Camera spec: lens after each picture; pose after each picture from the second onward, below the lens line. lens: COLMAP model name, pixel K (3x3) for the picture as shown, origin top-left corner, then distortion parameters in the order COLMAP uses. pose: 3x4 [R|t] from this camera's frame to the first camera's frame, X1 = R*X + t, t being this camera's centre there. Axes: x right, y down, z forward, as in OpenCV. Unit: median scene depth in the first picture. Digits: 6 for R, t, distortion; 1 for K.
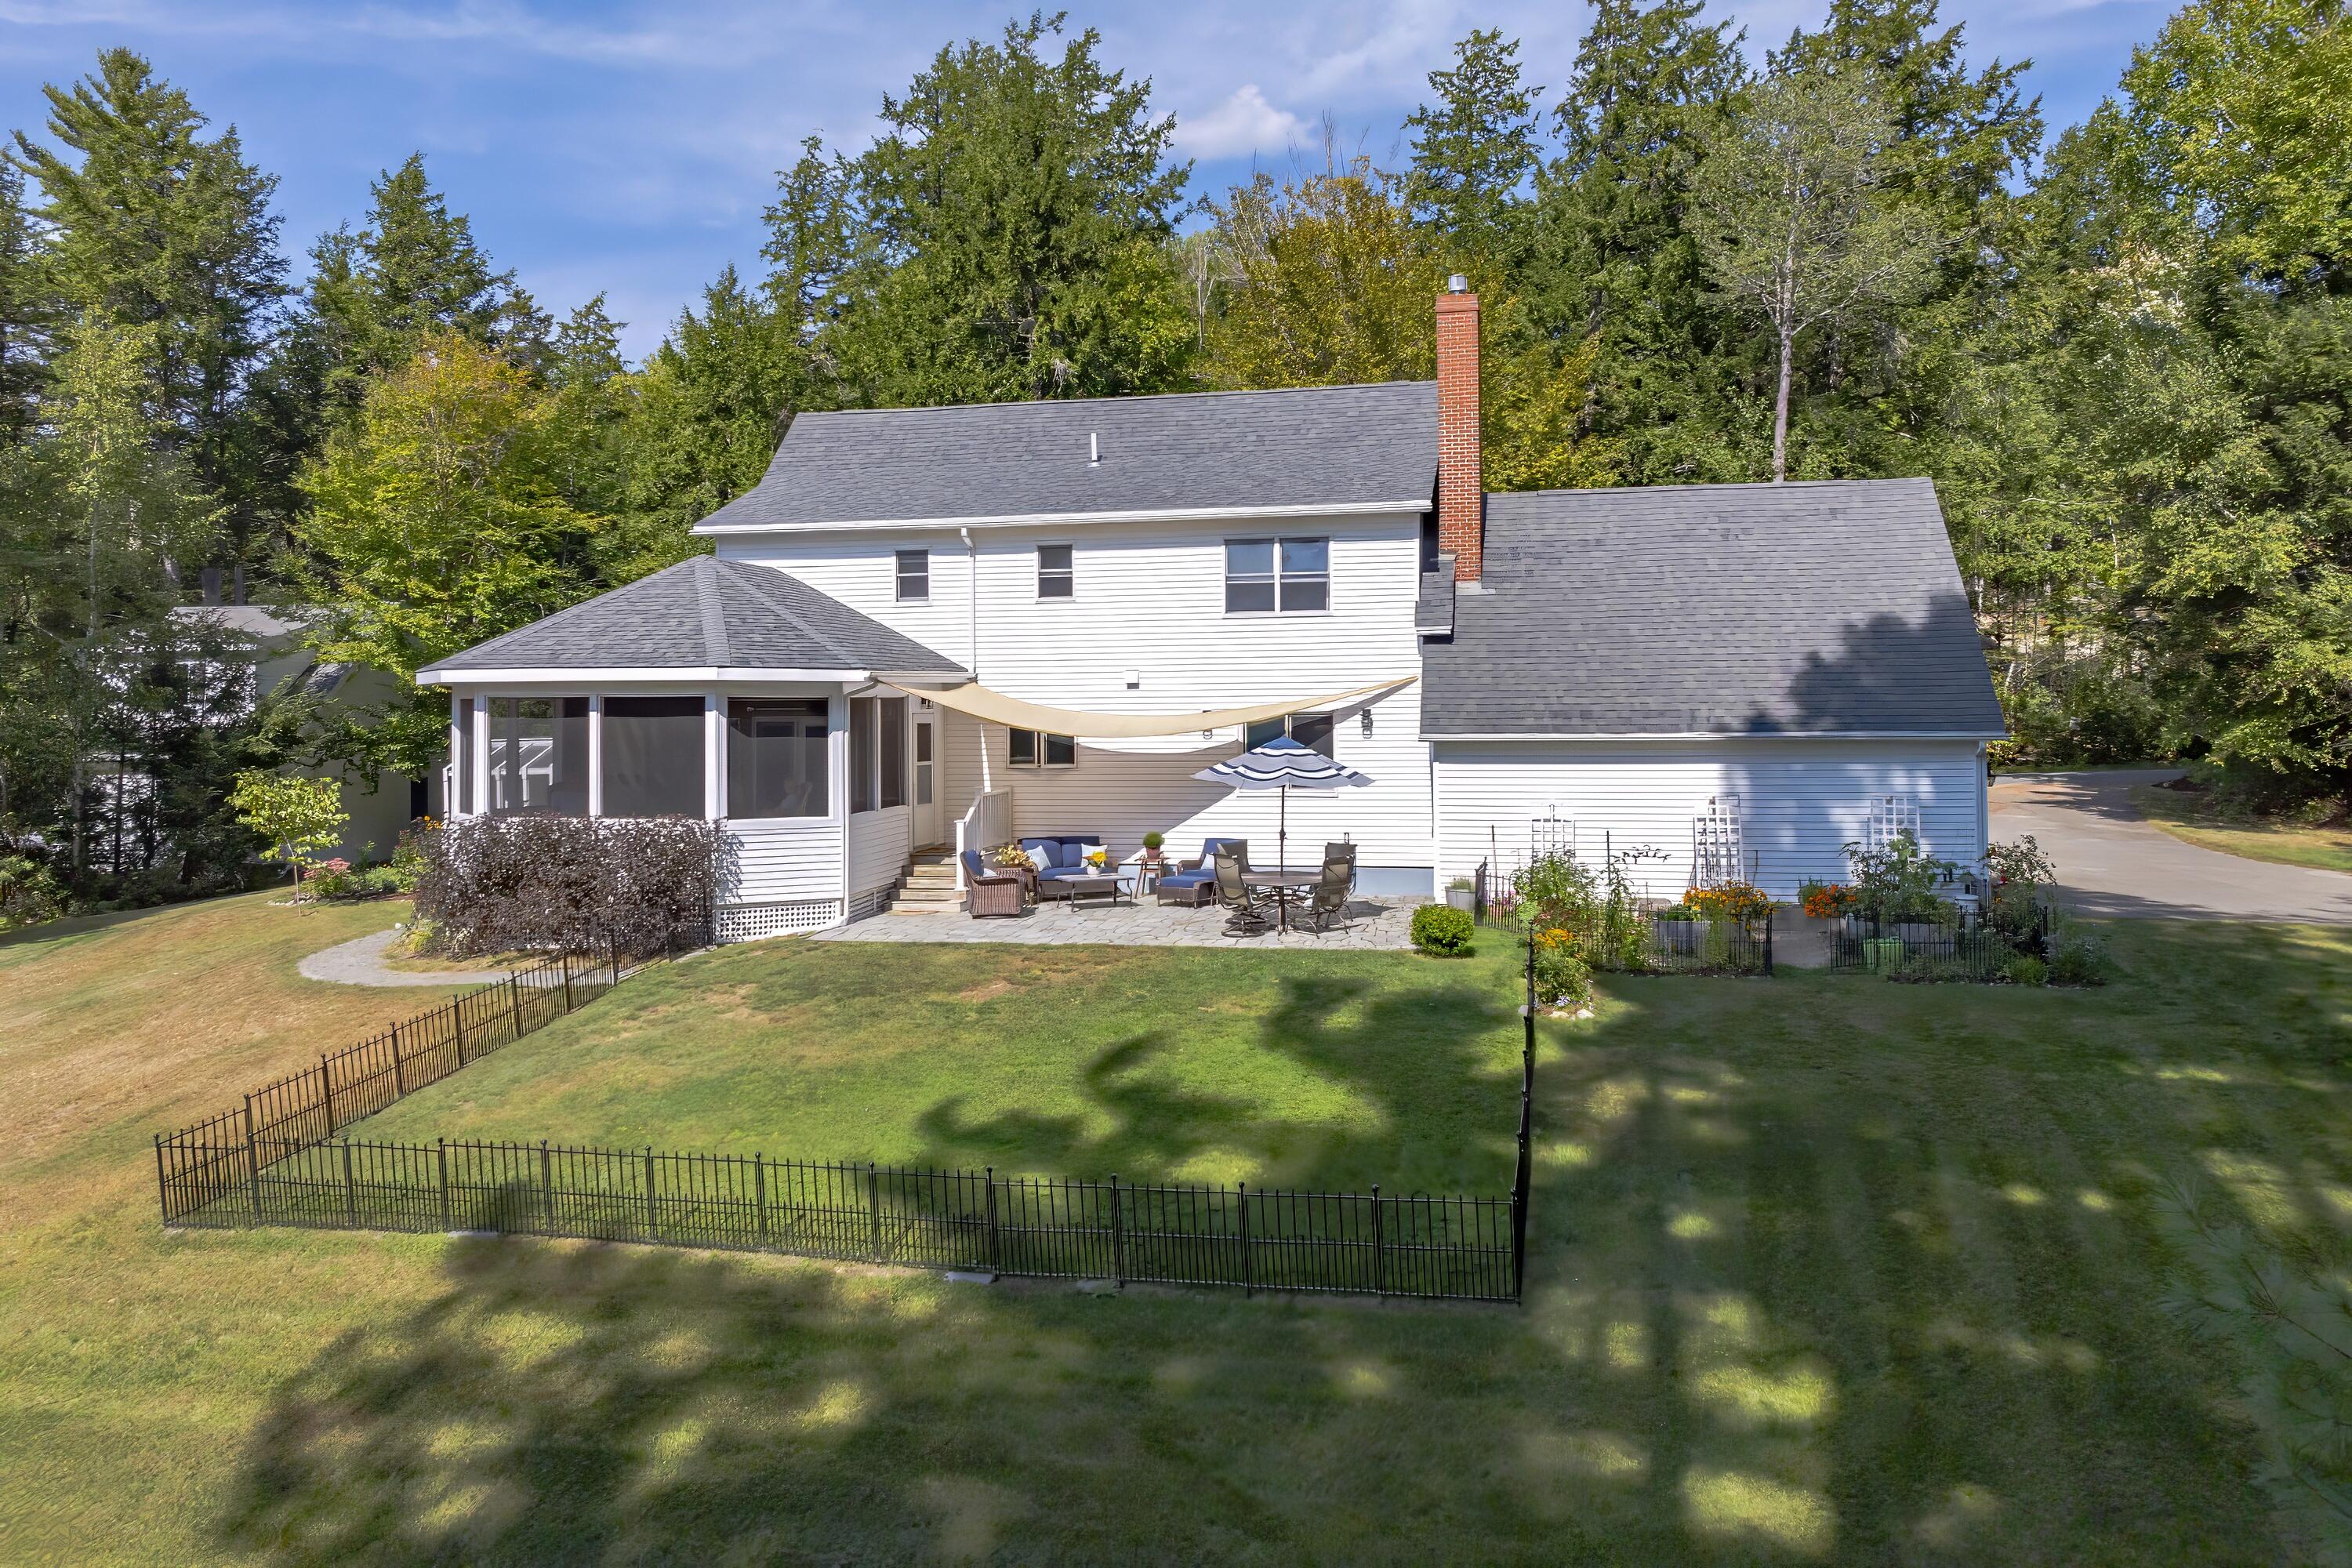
lens RADIAL K [[1653.8, 0, 1175.1], [0, 1653.8, 662.9], [0, 0, 1]] dist [0.000255, -0.008729]
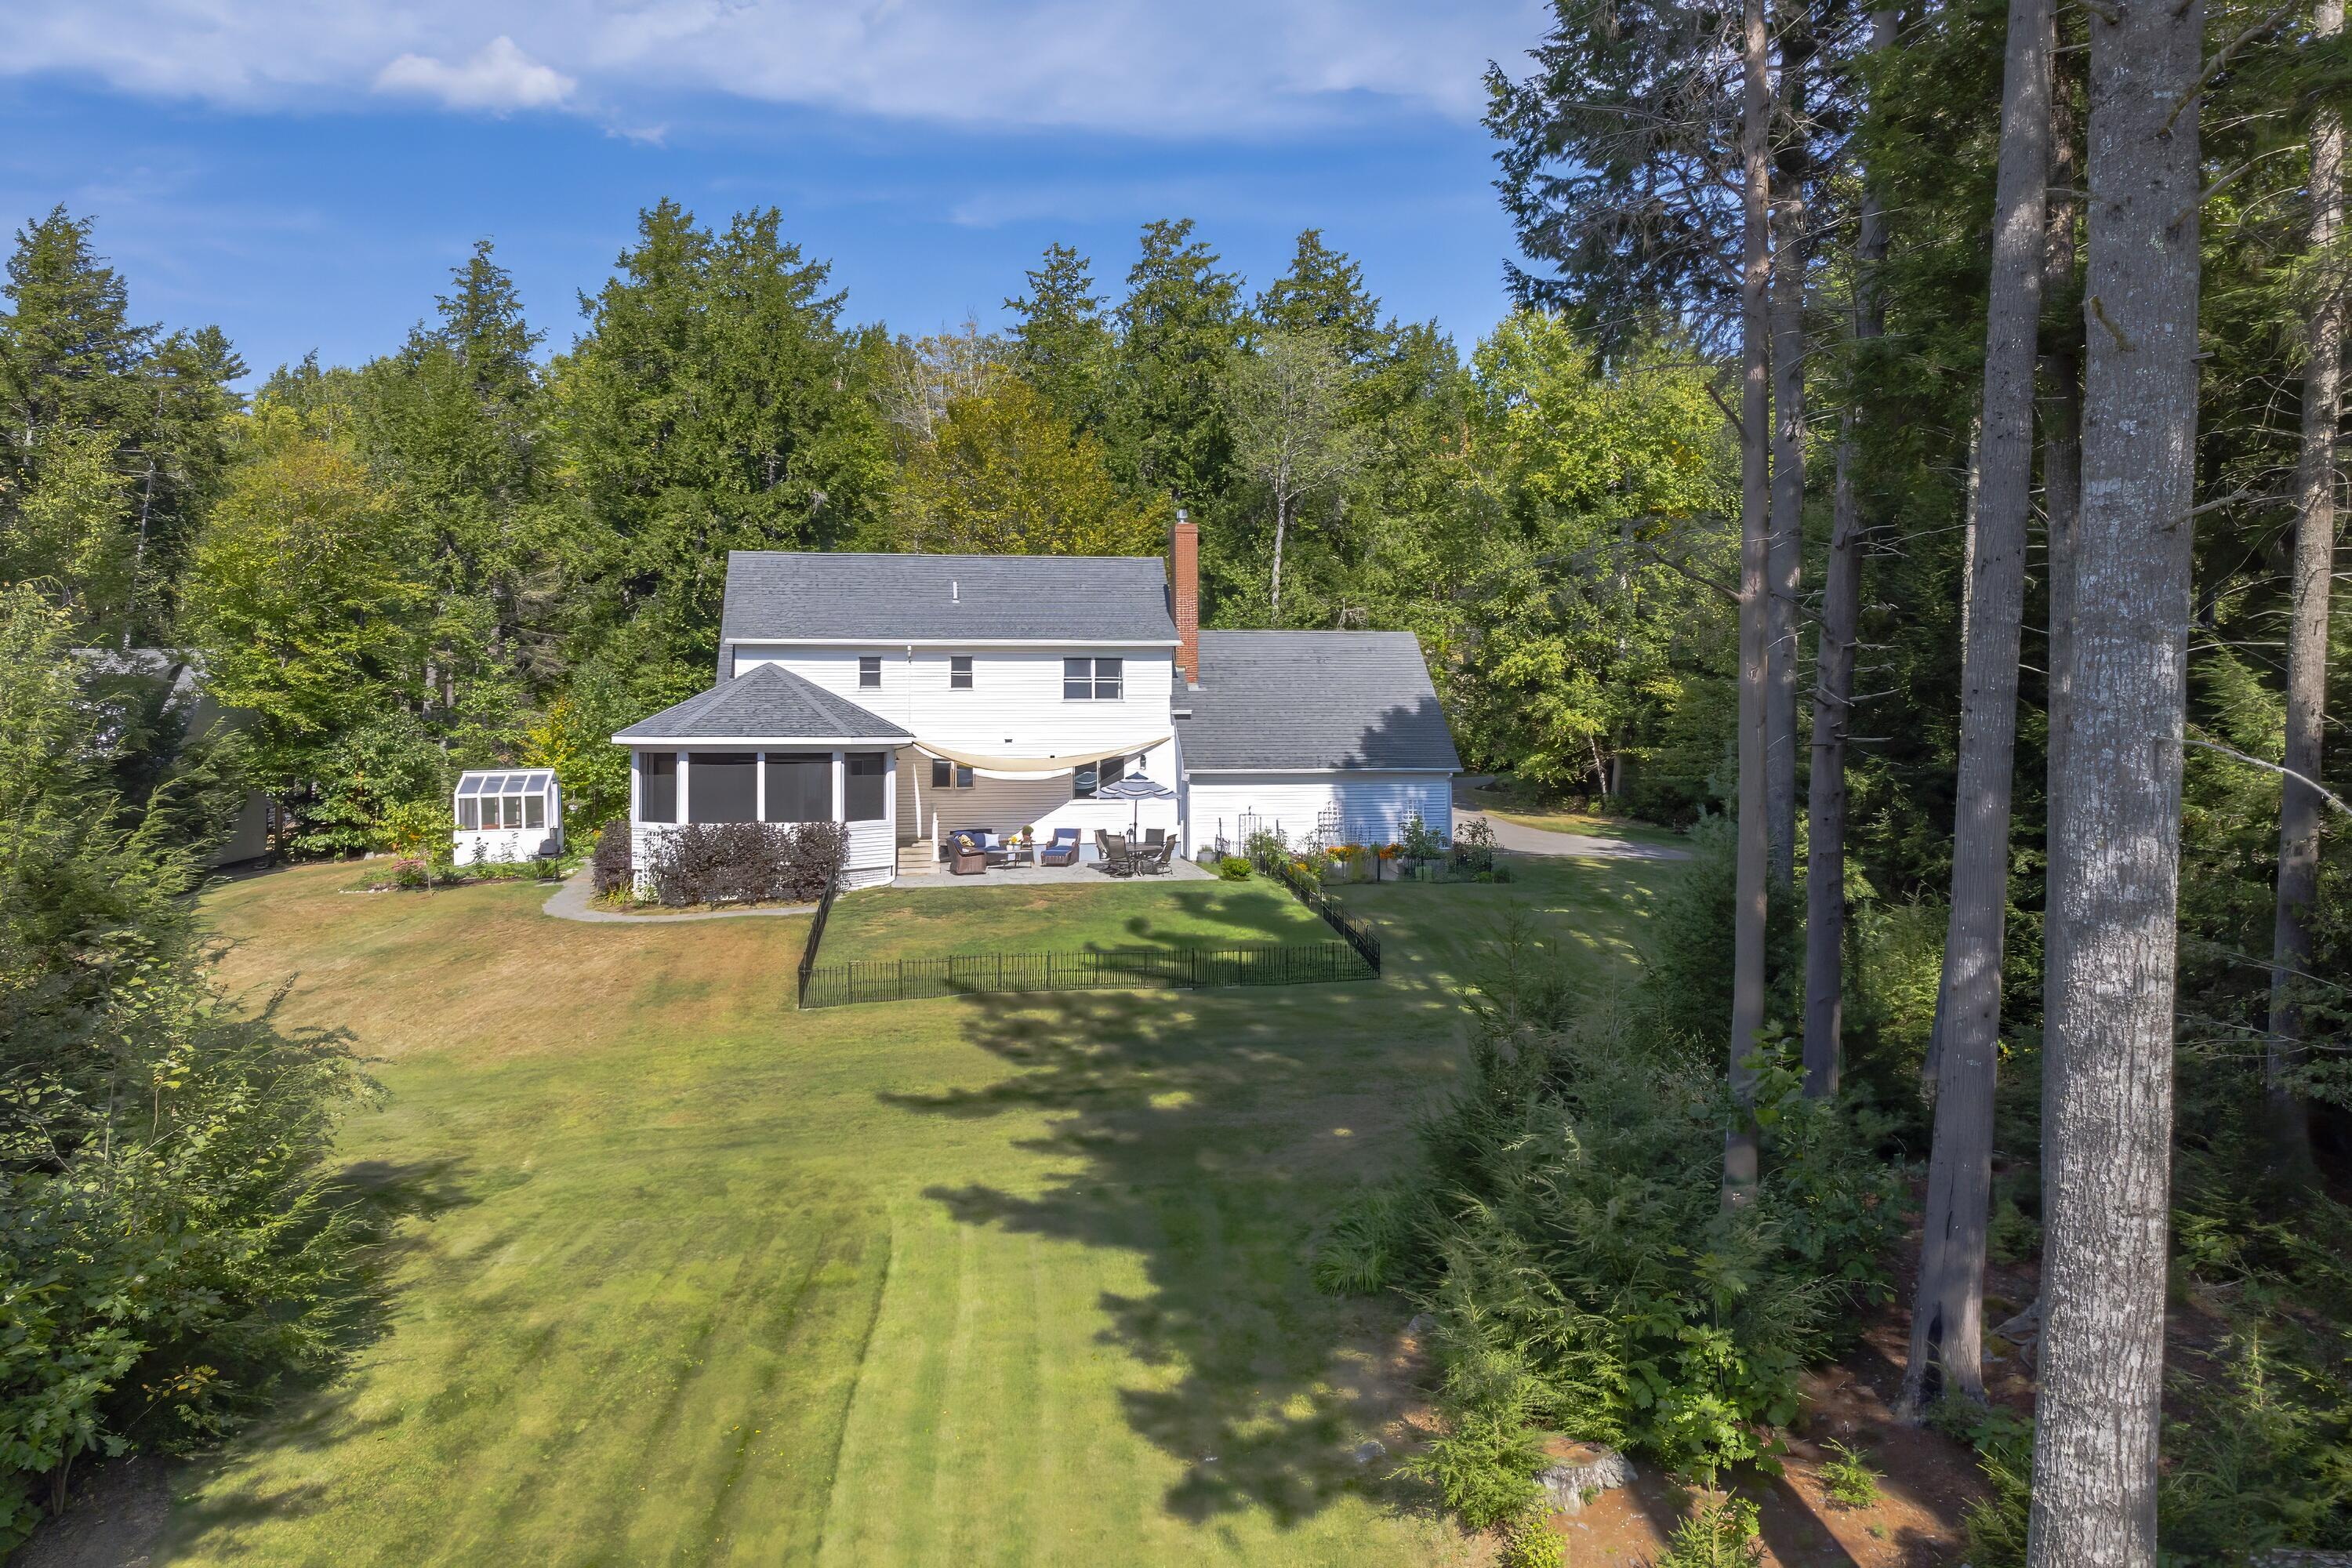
lens RADIAL K [[1653.8, 0, 1175.1], [0, 1653.8, 662.9], [0, 0, 1]] dist [0.000255, -0.008729]
pose [[0.922915, 0.018738, 0.384547, -0.532881], [-0.018354, 0.999821, -0.004669, -0.062817], [-0.384565, -0.002749, 0.923094, -0.658346]]
